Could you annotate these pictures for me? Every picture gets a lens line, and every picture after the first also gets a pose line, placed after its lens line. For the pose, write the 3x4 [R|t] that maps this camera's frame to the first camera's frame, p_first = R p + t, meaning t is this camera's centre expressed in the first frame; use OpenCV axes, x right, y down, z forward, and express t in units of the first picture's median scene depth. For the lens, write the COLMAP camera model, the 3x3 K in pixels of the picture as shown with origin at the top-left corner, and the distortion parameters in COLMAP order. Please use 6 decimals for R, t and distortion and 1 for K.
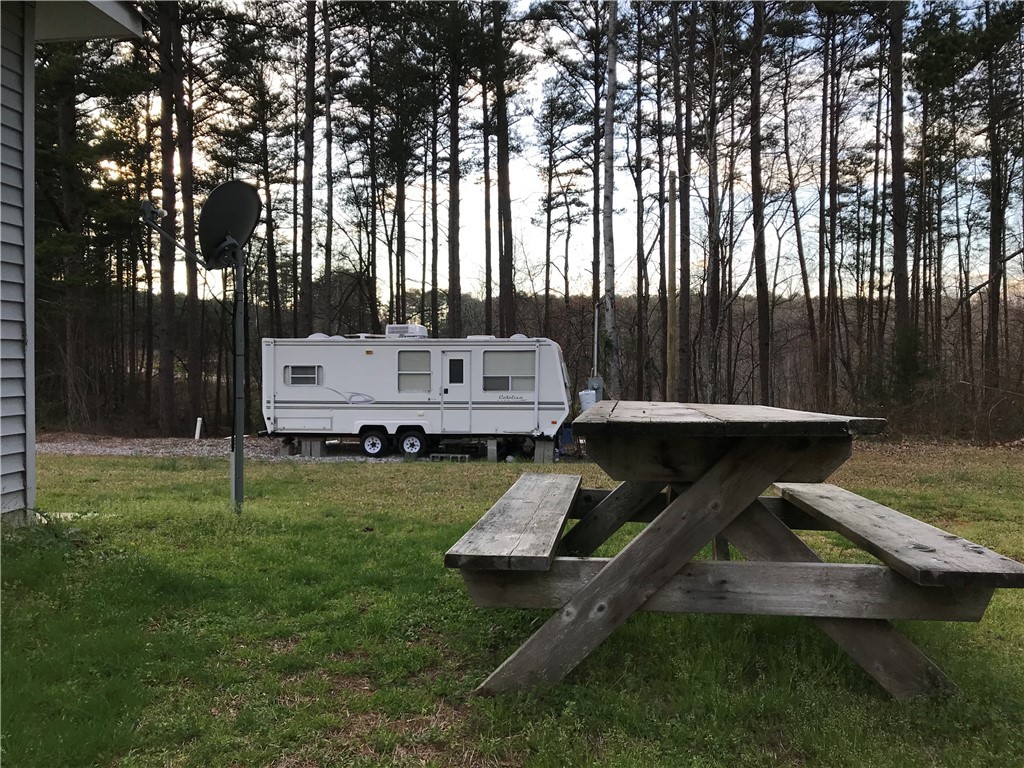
lens RADIAL K [[834.3, 0, 511.8], [0, 834.3, 384.7], [0, 0, 1]] dist [0.059234, -0.065510]
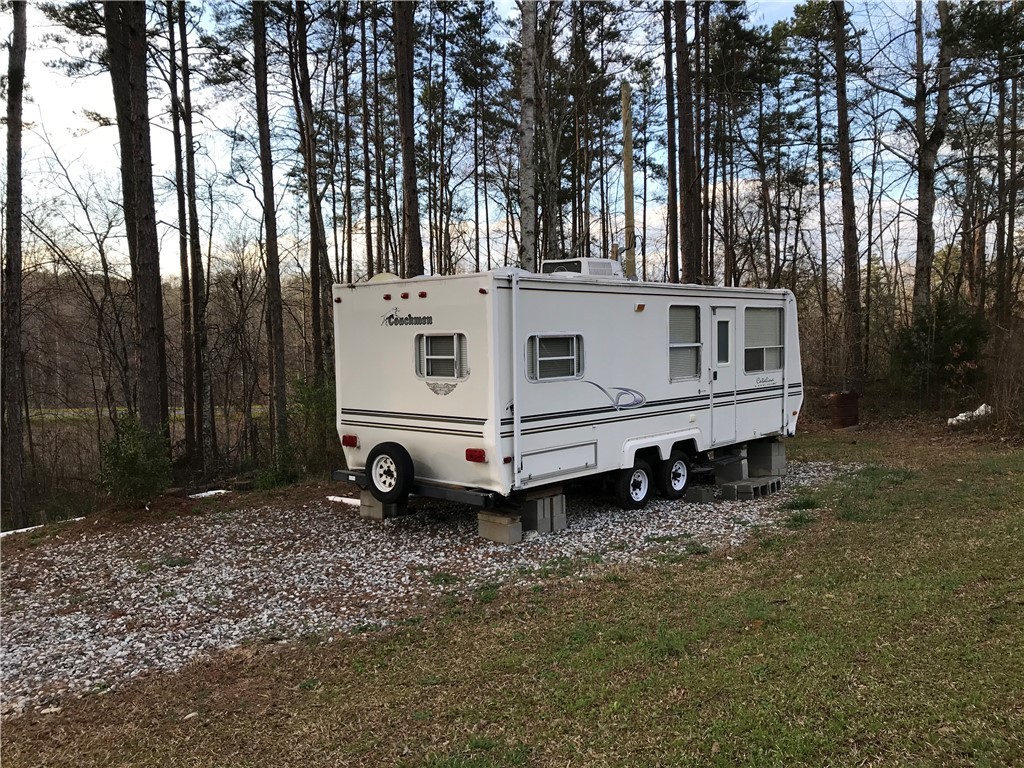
lens RADIAL K [[834.3, 0, 511.6], [0, 834.3, 380.5], [0, 0, 1]] dist [0.059234, -0.065510]
pose [[0.651233, -0.055481, 0.756847, -0.615109], [0.018603, 0.998191, 0.057165, -0.025056], [-0.758650, -0.023148, 0.651087, 0.725371]]
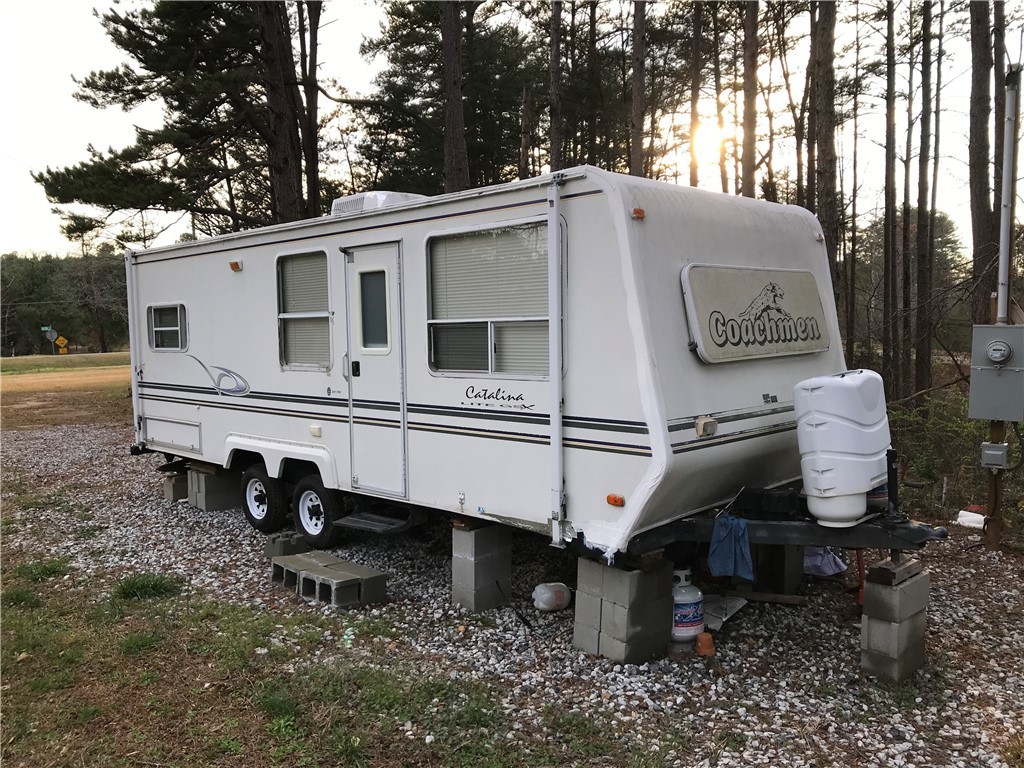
lens RADIAL K [[834.3, 0, 513.2], [0, 834.3, 382.3], [0, 0, 1]] dist [0.059234, -0.065510]
pose [[0.747823, 0.026886, -0.663354, 0.192218], [0.016333, 0.998132, 0.058868, -0.005516], [0.663698, -0.054857, 0.745987, 0.789401]]
